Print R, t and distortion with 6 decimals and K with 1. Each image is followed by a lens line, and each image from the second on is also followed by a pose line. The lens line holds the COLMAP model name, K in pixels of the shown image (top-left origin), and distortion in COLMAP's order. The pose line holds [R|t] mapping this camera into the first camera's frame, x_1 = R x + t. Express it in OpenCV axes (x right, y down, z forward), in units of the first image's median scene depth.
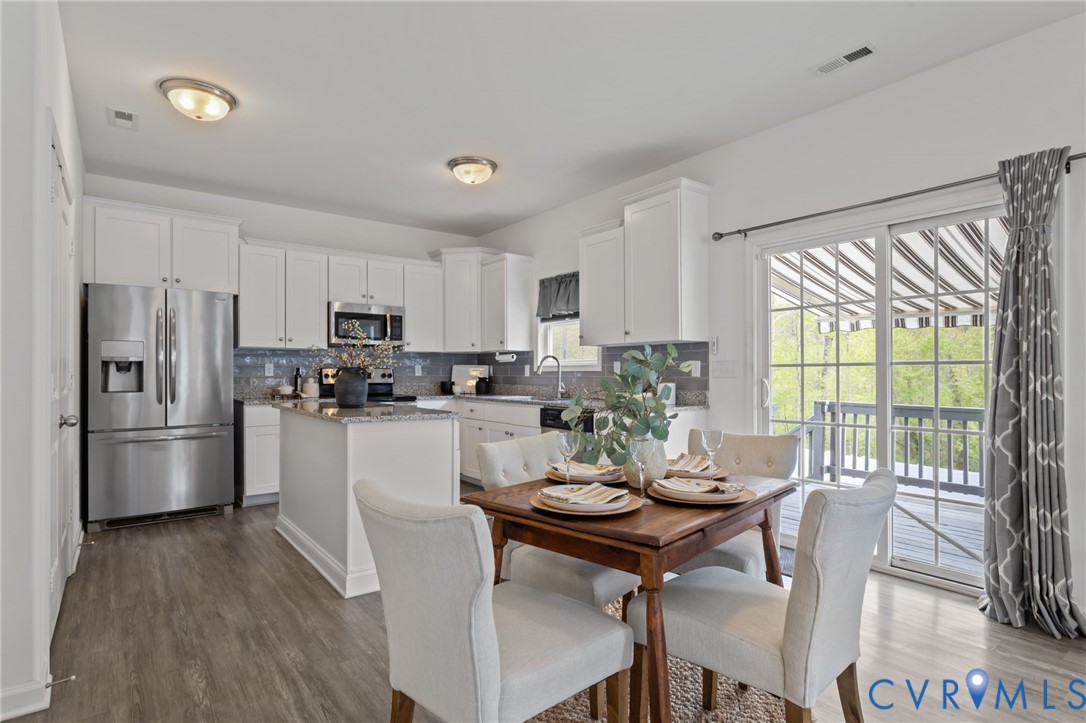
lens RADIAL K [[519.8, 0, 543.0], [0, 519.8, 361.5], [0, 0, 1]] dist [-0.001080, 0.000104]
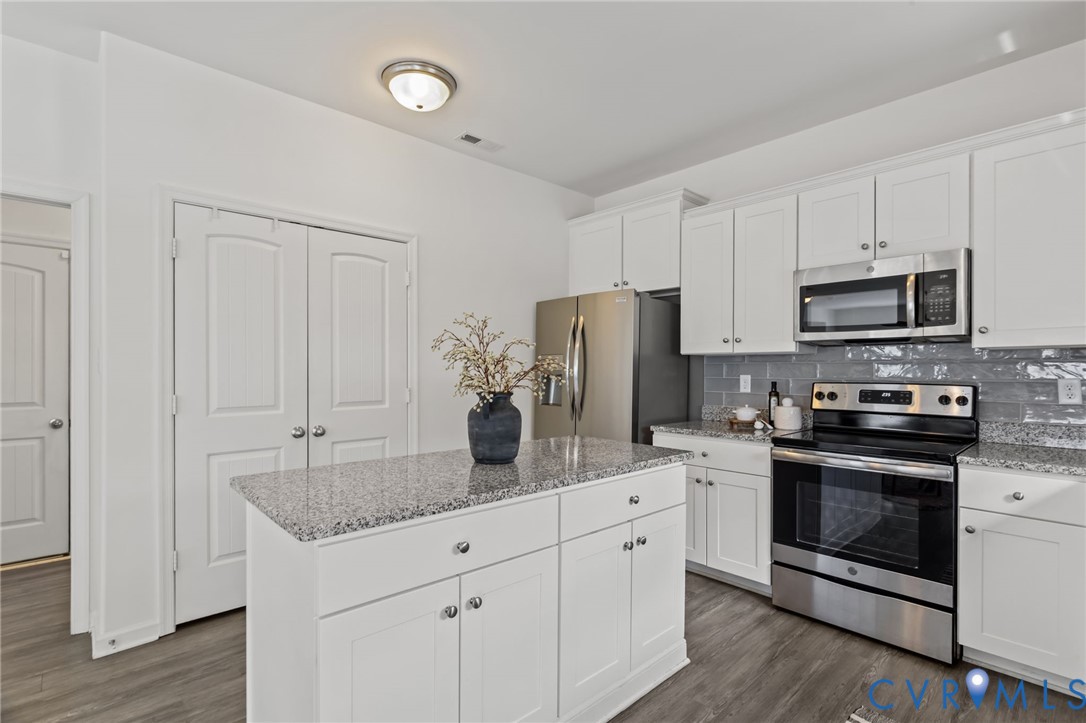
lens RADIAL K [[519.8, 0, 543.0], [0, 519.8, 361.5], [0, 0, 1]] dist [-0.001080, 0.000104]
pose [[0.111697, -0.017926, -0.993581, 0.144262], [0.014567, 0.999759, -0.016400, -0.006504], [0.993635, -0.012642, 0.111932, 0.644234]]
